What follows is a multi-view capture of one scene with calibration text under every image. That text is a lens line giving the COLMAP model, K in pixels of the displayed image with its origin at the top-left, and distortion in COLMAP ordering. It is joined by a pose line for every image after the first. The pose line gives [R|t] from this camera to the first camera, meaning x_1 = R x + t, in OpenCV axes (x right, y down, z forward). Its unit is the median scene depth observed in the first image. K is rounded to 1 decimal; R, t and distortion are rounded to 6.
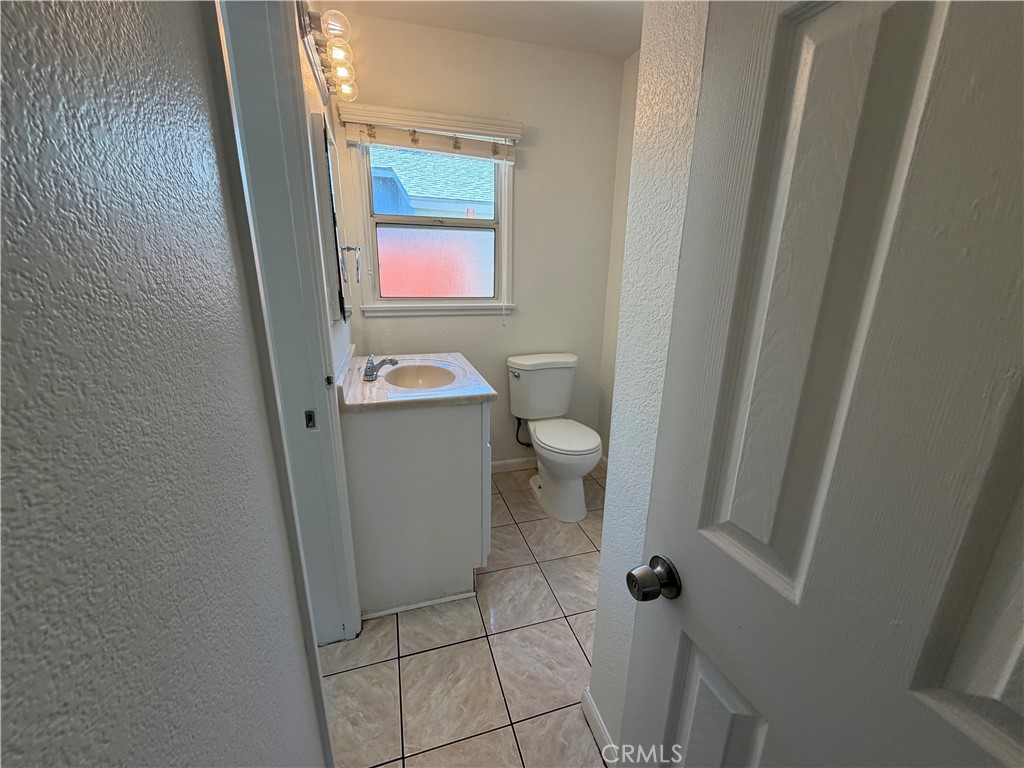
lens RADIAL K [[408.8, 0, 510.9], [0, 408.8, 387.4], [0, 0, 1]] dist [0.000167, -0.000079]
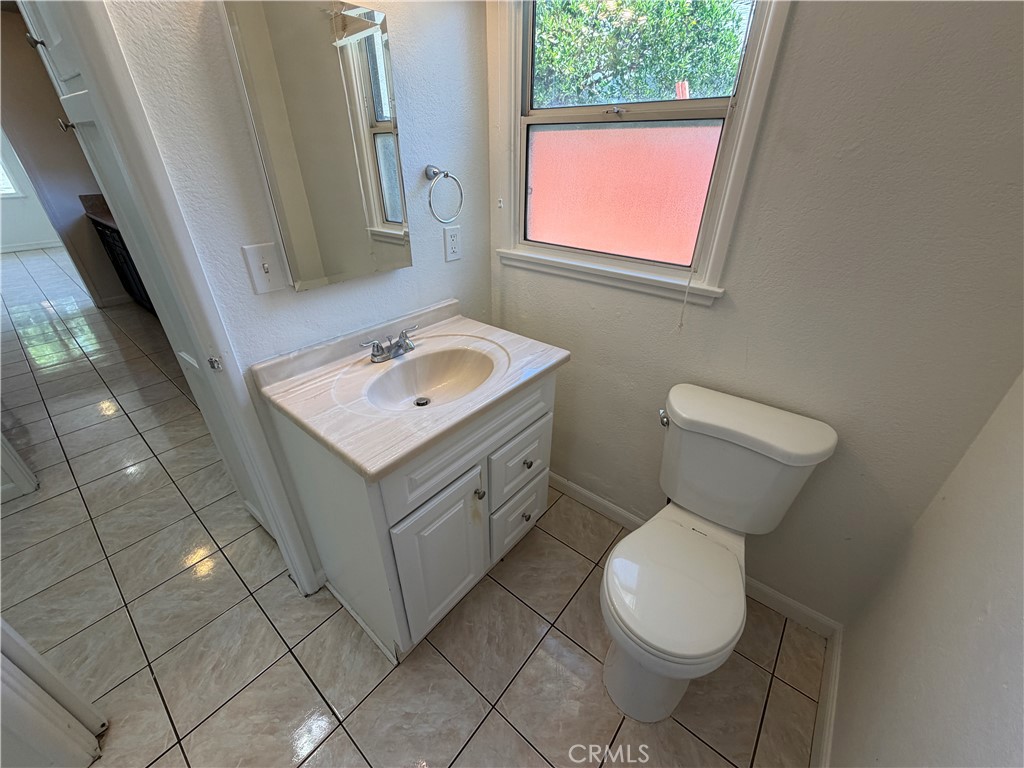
lens RADIAL K [[408.8, 0, 510.9], [0, 408.8, 387.4], [0, 0, 1]] dist [0.000167, -0.000079]
pose [[0.550721, 0.409230, -0.727487, 0.294335], [-0.230264, 0.912231, 0.338840, -0.222438], [0.802300, -0.019092, 0.596616, 0.551457]]
